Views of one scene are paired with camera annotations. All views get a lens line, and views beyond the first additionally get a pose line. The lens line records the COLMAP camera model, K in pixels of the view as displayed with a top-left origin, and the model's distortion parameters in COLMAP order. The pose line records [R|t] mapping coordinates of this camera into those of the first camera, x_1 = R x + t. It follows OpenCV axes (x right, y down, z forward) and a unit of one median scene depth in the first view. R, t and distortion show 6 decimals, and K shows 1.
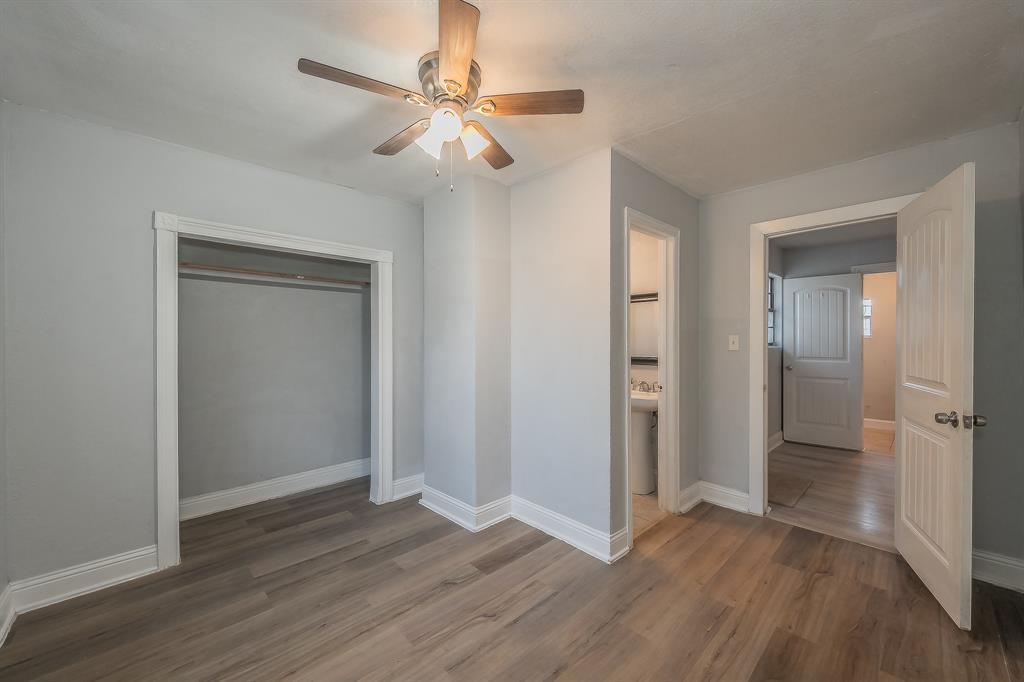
lens RADIAL K [[400.8, 0, 516.3], [0, 400.8, 336.3], [0, 0, 1]] dist [0.001063, 0.000166]
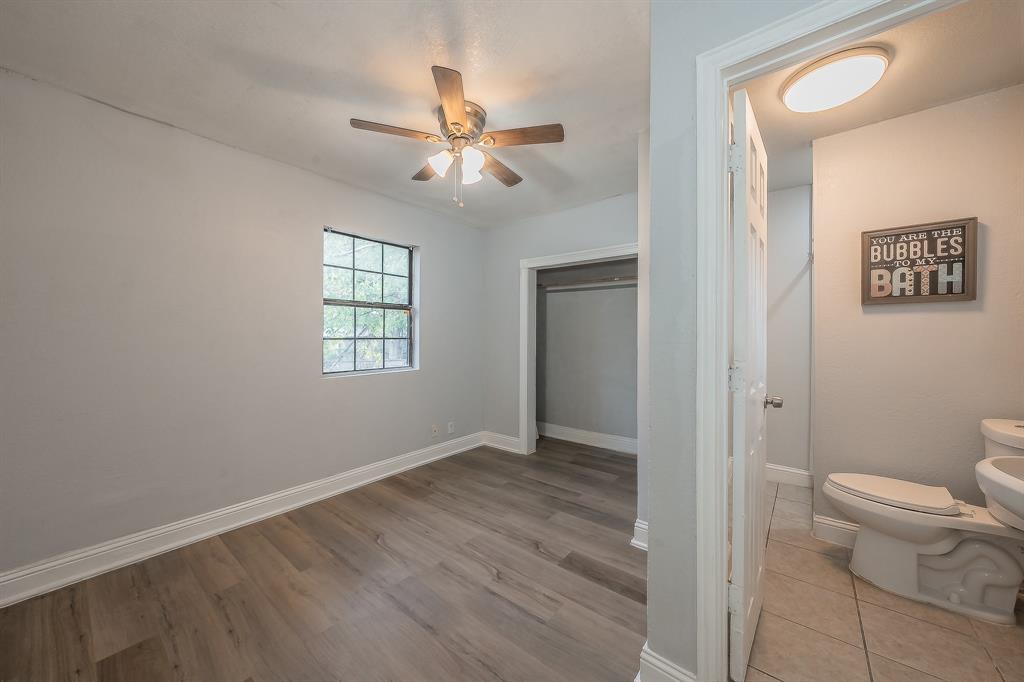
lens RADIAL K [[354.0, 0, 512.0], [0, 354.0, 341.0], [0, 0, 1]] dist [0.001541, 0.000367]
pose [[0.139263, 0.017575, -0.990099, 0.760746], [0.004554, 0.999821, 0.018388, 0.034087], [0.990245, -0.007069, 0.139158, 0.780087]]
